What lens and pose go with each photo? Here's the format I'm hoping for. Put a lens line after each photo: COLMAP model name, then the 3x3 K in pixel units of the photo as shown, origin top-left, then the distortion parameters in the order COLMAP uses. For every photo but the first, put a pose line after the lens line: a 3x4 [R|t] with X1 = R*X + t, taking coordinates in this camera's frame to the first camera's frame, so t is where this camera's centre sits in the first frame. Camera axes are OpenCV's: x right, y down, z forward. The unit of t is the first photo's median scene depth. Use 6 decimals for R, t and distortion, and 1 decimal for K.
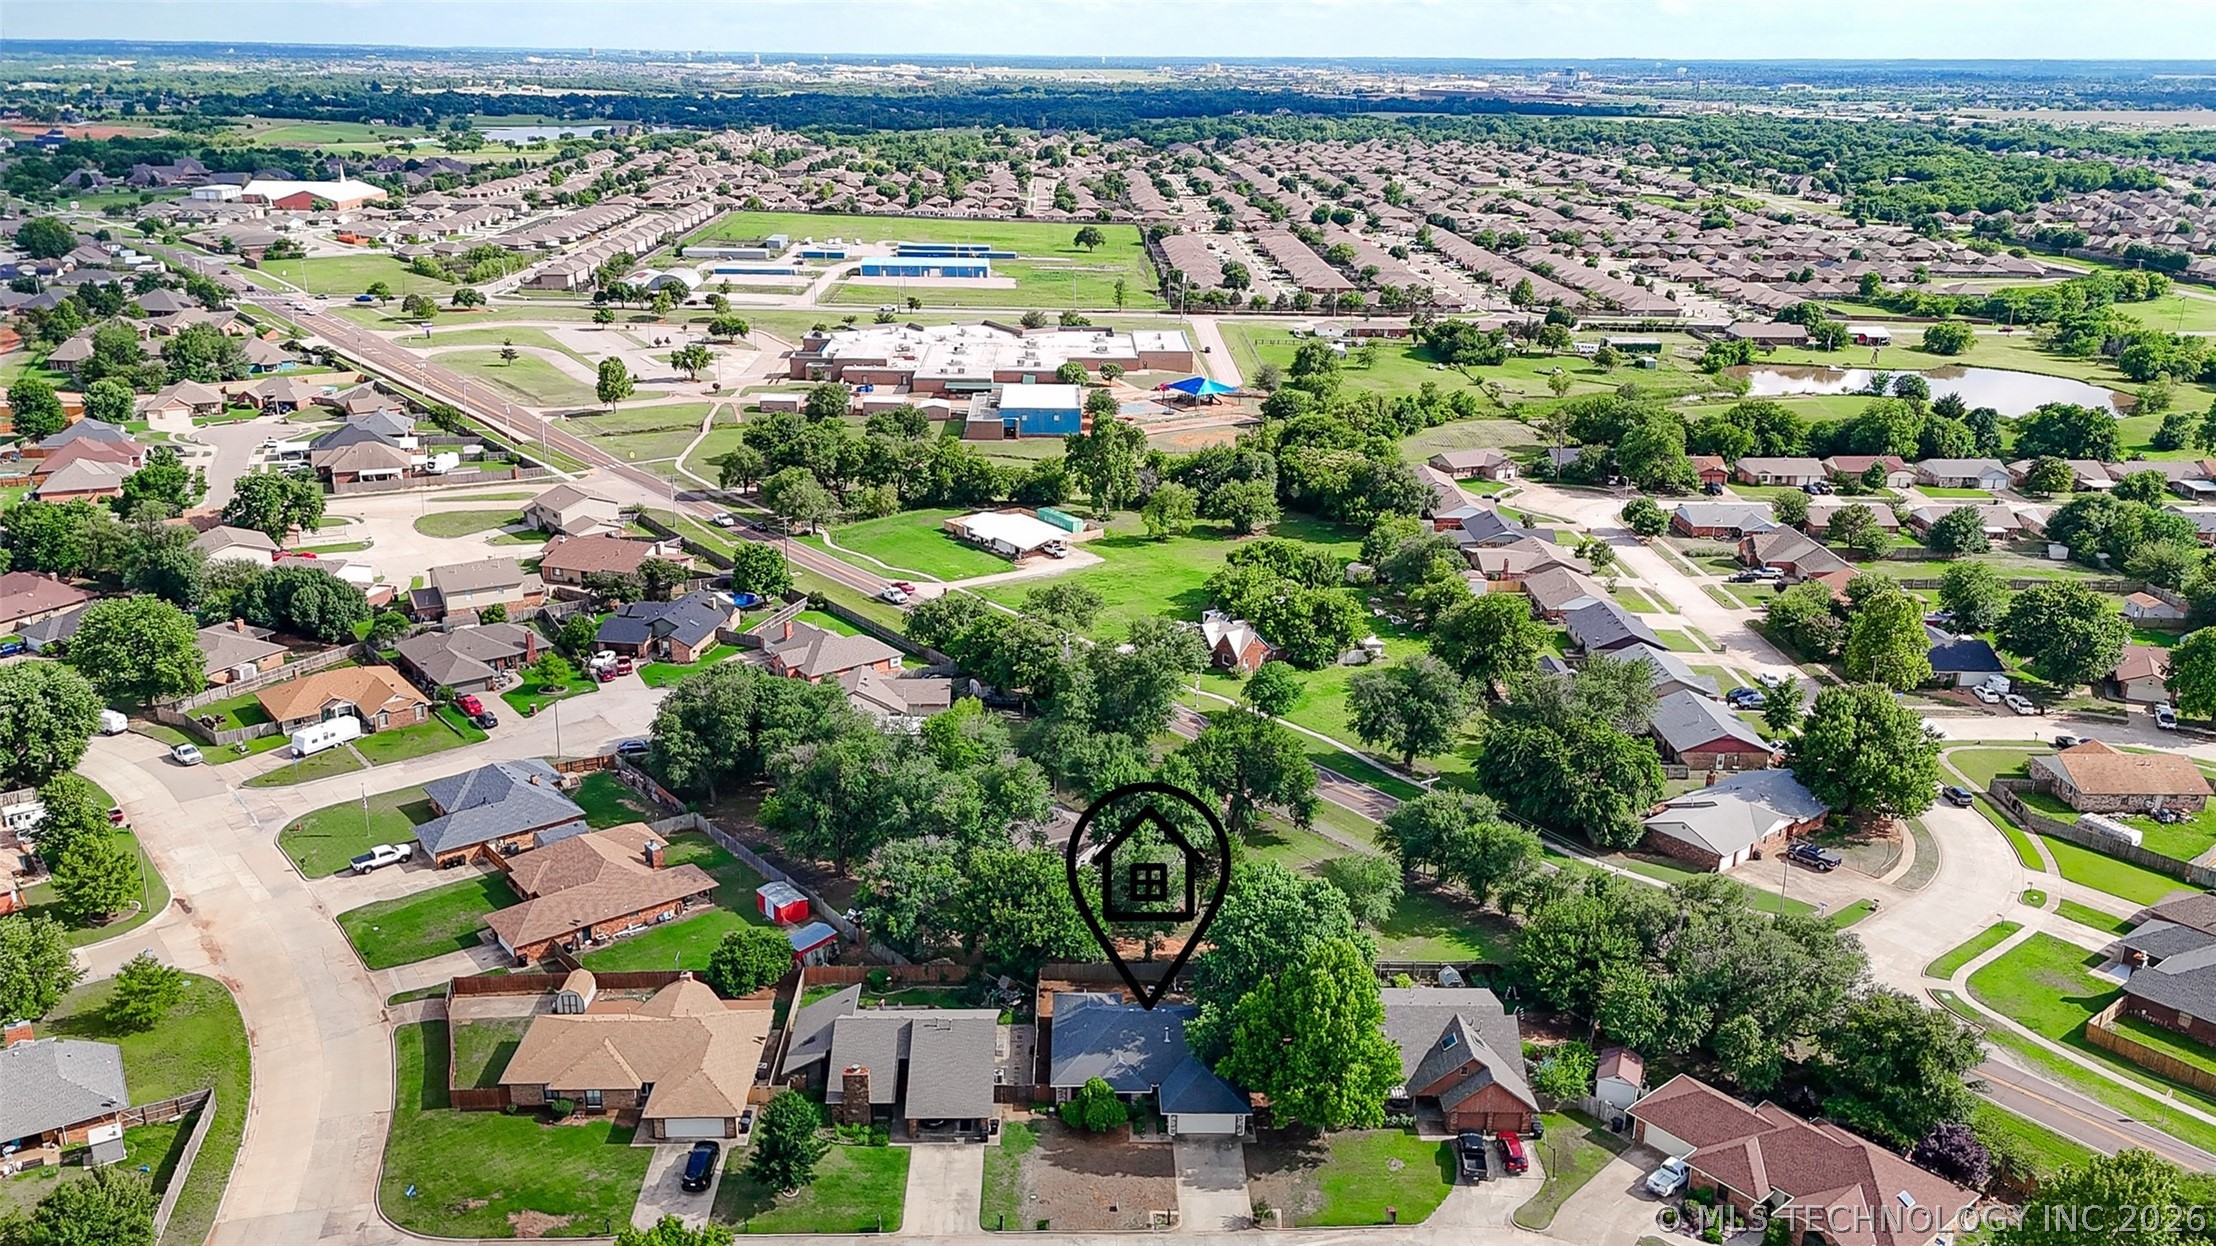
lens RADIAL K [[1683.8, 0, 1079.8], [0, 1683.8, 627.8], [0, 0, 1]] dist [0.076249, -0.076169]
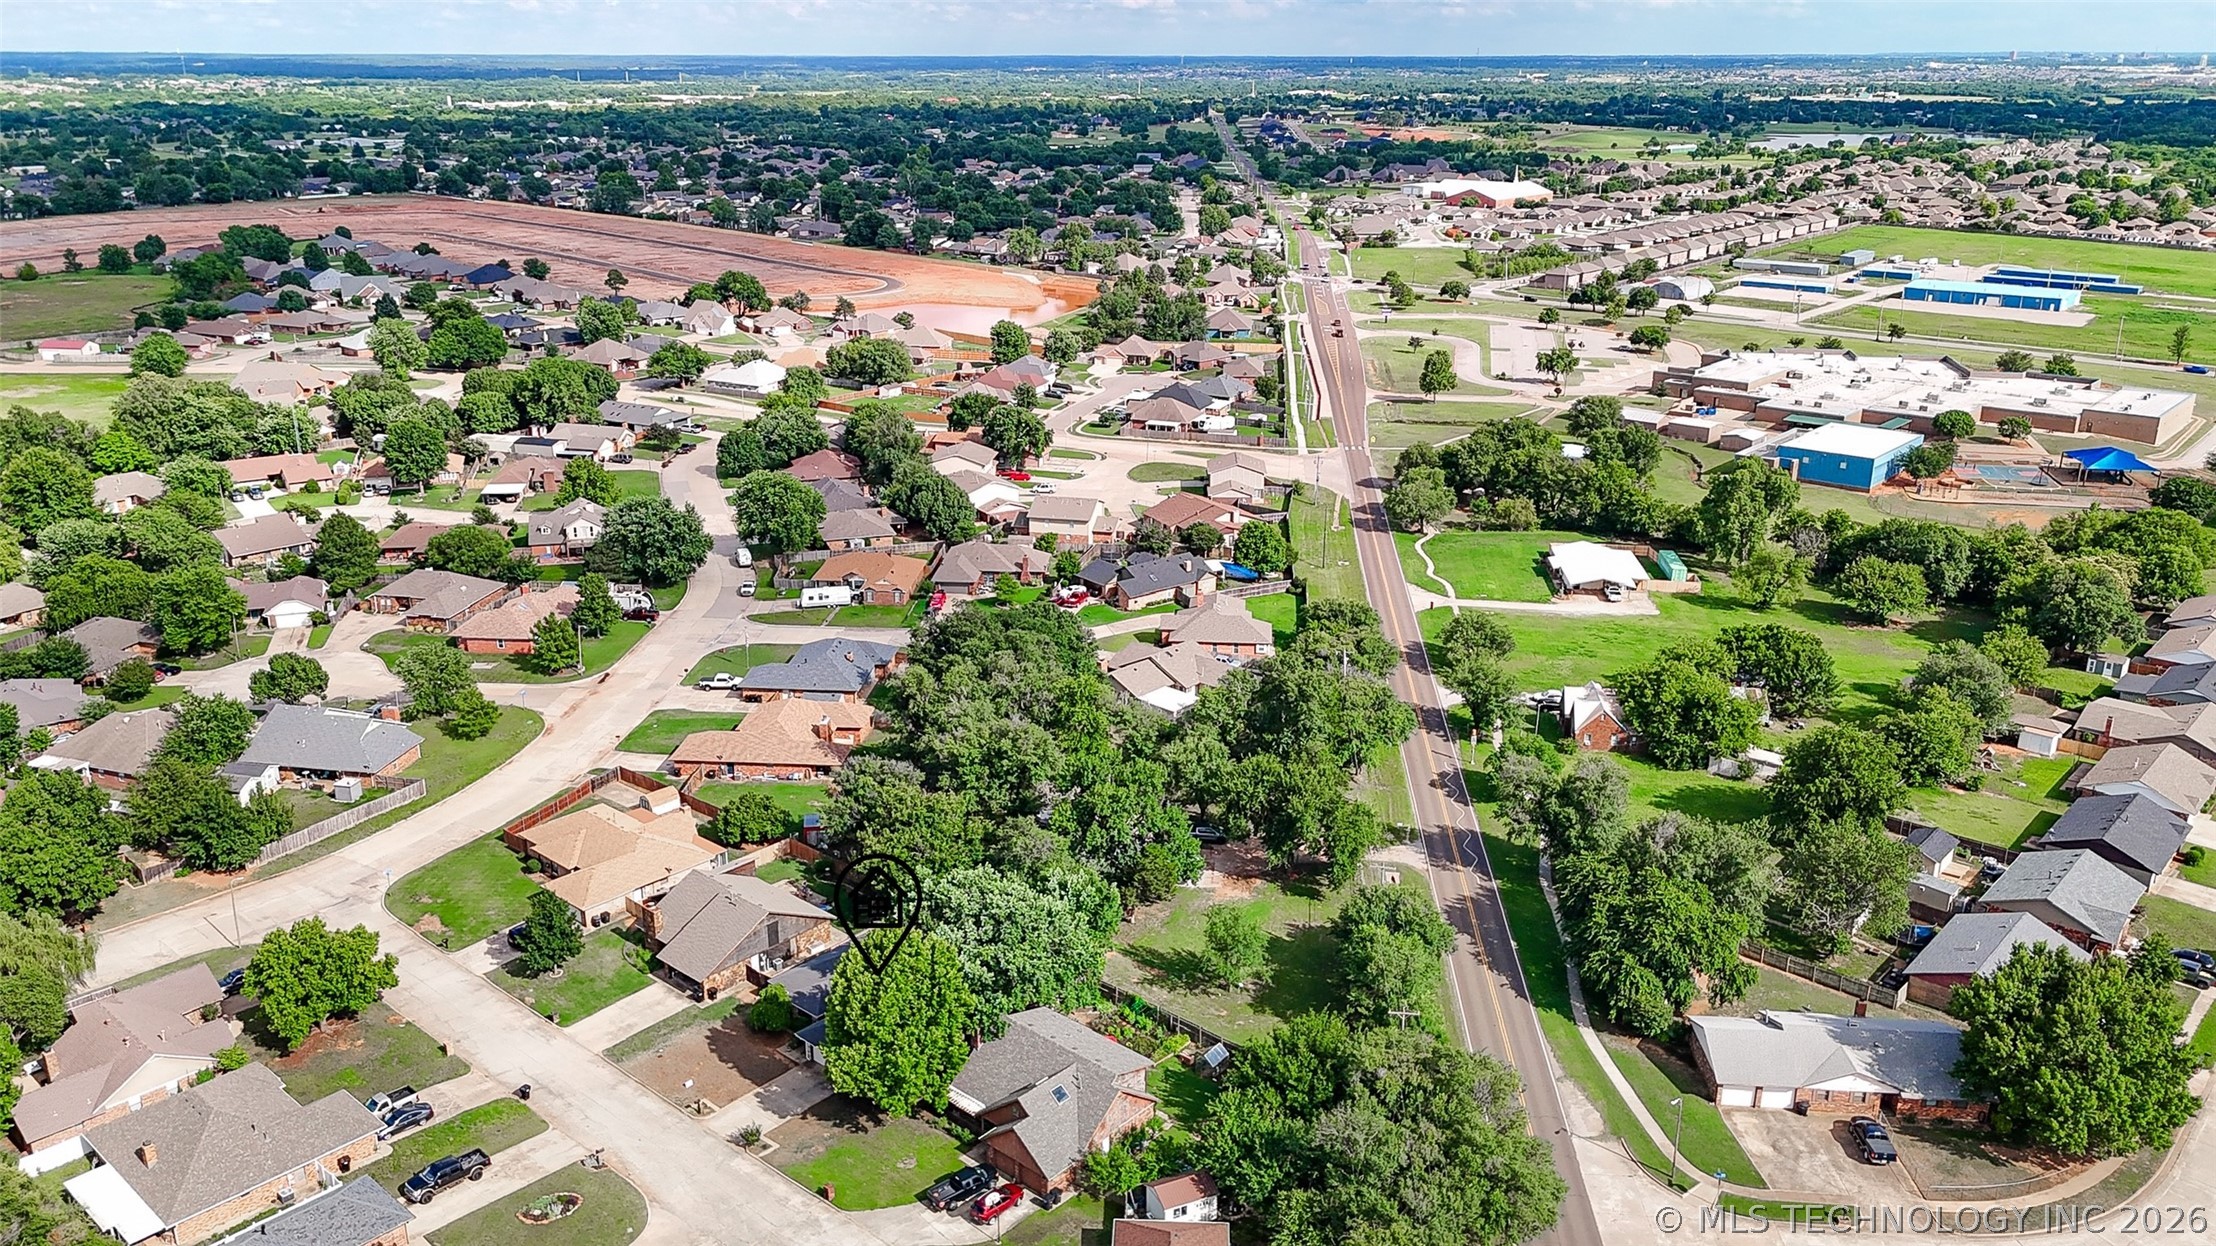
lens RADIAL K [[1637.3, 0, 1079.6], [0, 1637.3, 622.8], [0, 0, 1]] dist [0.082246, -0.086861]
pose [[0.733279, 0.211170, -0.646304, 0.438097], [-0.210738, 0.974325, 0.079248, -0.049368], [0.646445, 0.078090, 0.758954, 0.161267]]
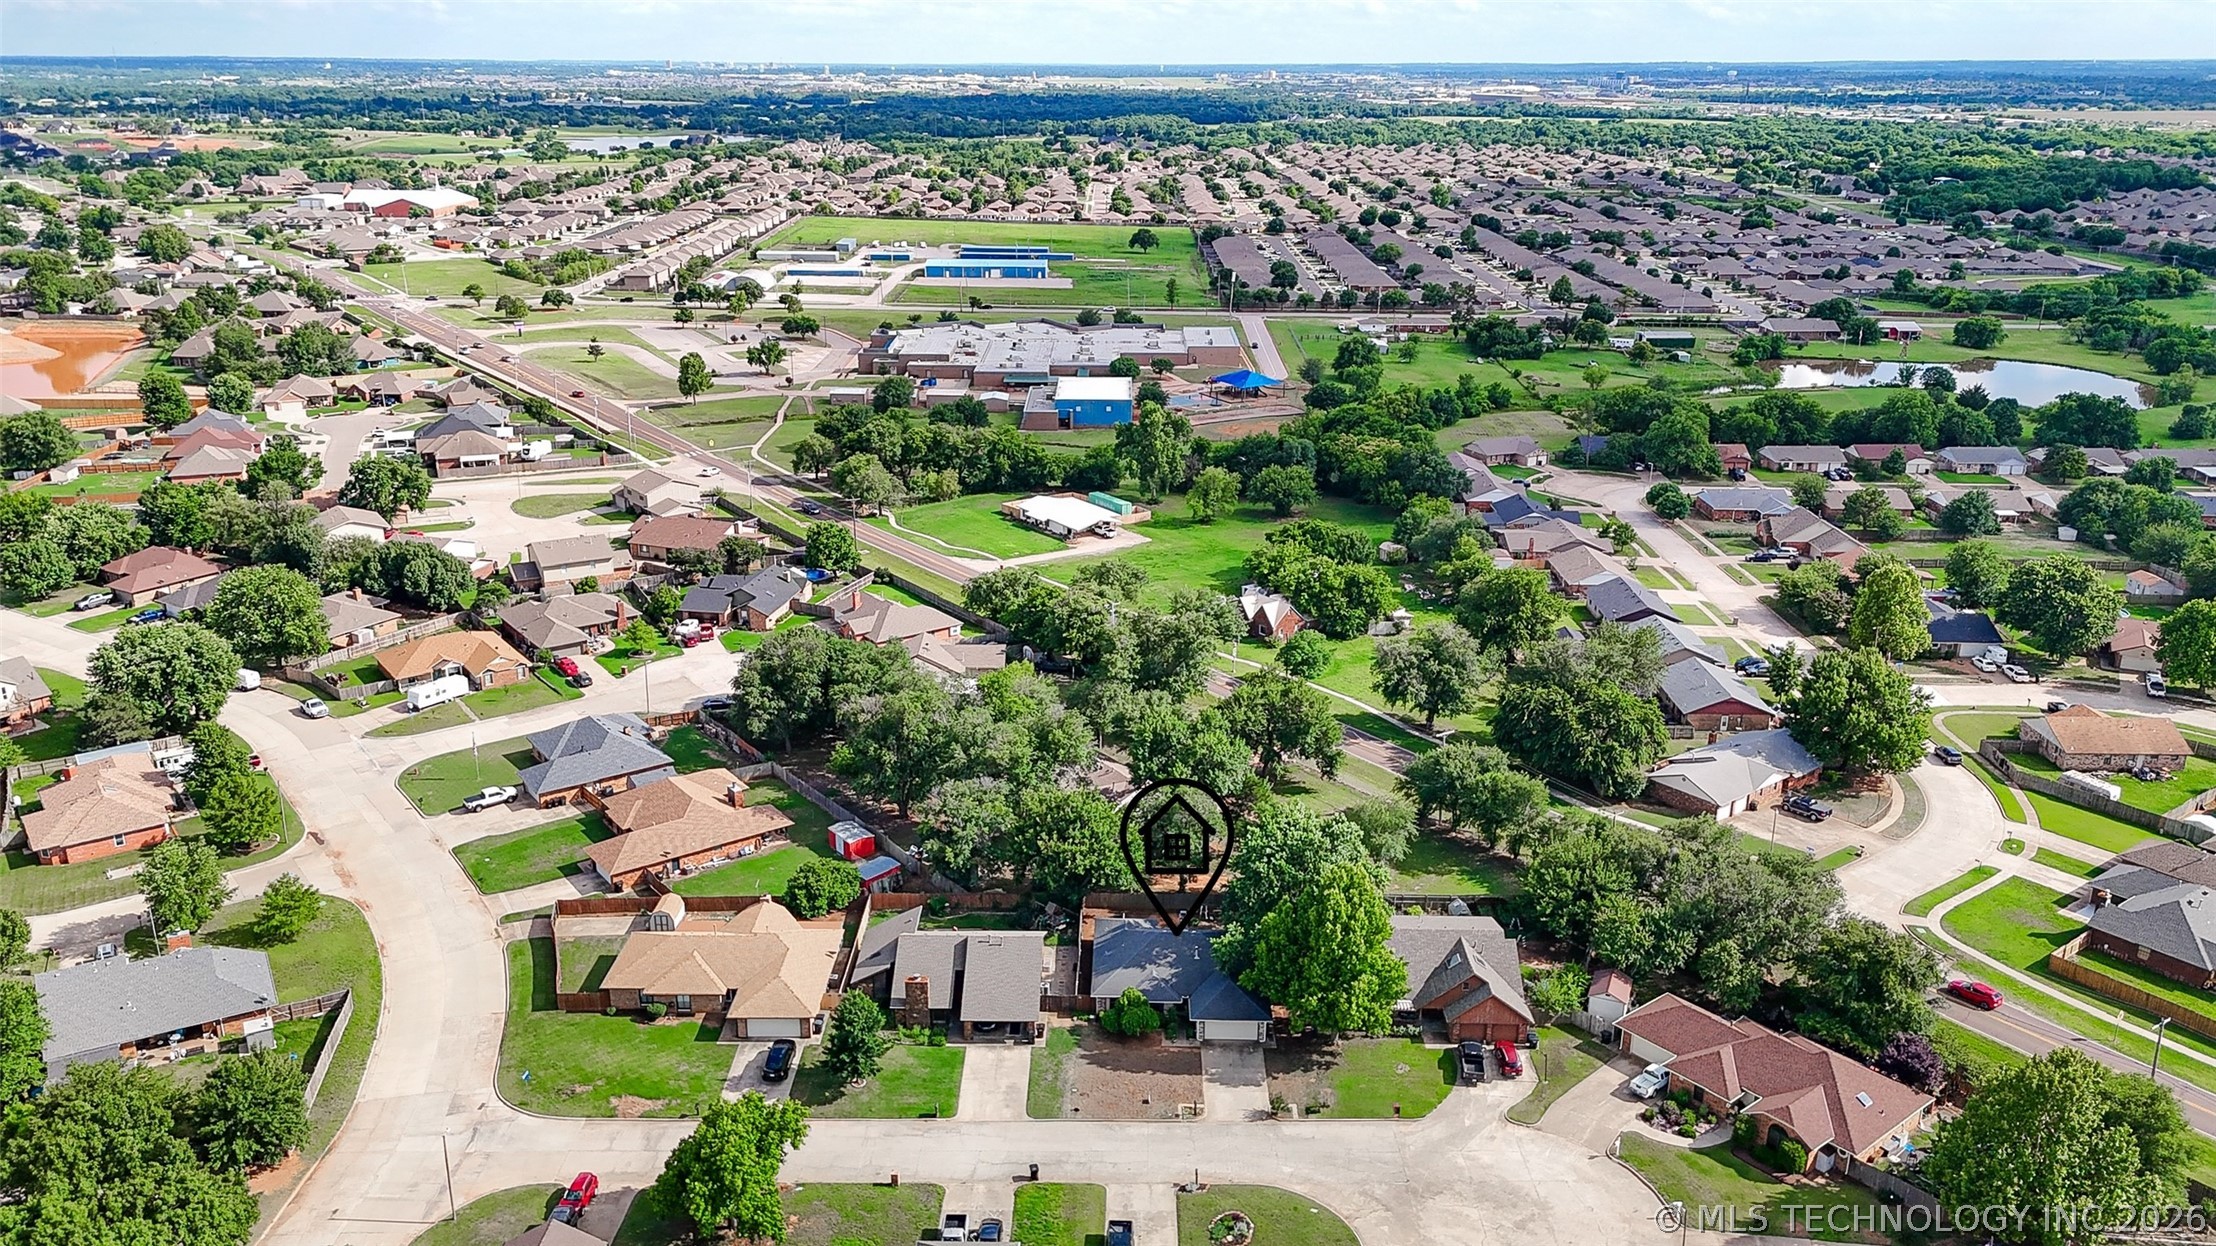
lens RADIAL K [[1637.3, 0, 1079.6], [0, 1637.3, 622.8], [0, 0, 1]] dist [0.082246, -0.086861]
pose [[0.999389, 0.003865, -0.034725, 0.006574], [-0.003828, 0.999992, 0.001142, 0.013447], [0.034729, -0.001008, 0.999396, -0.044016]]
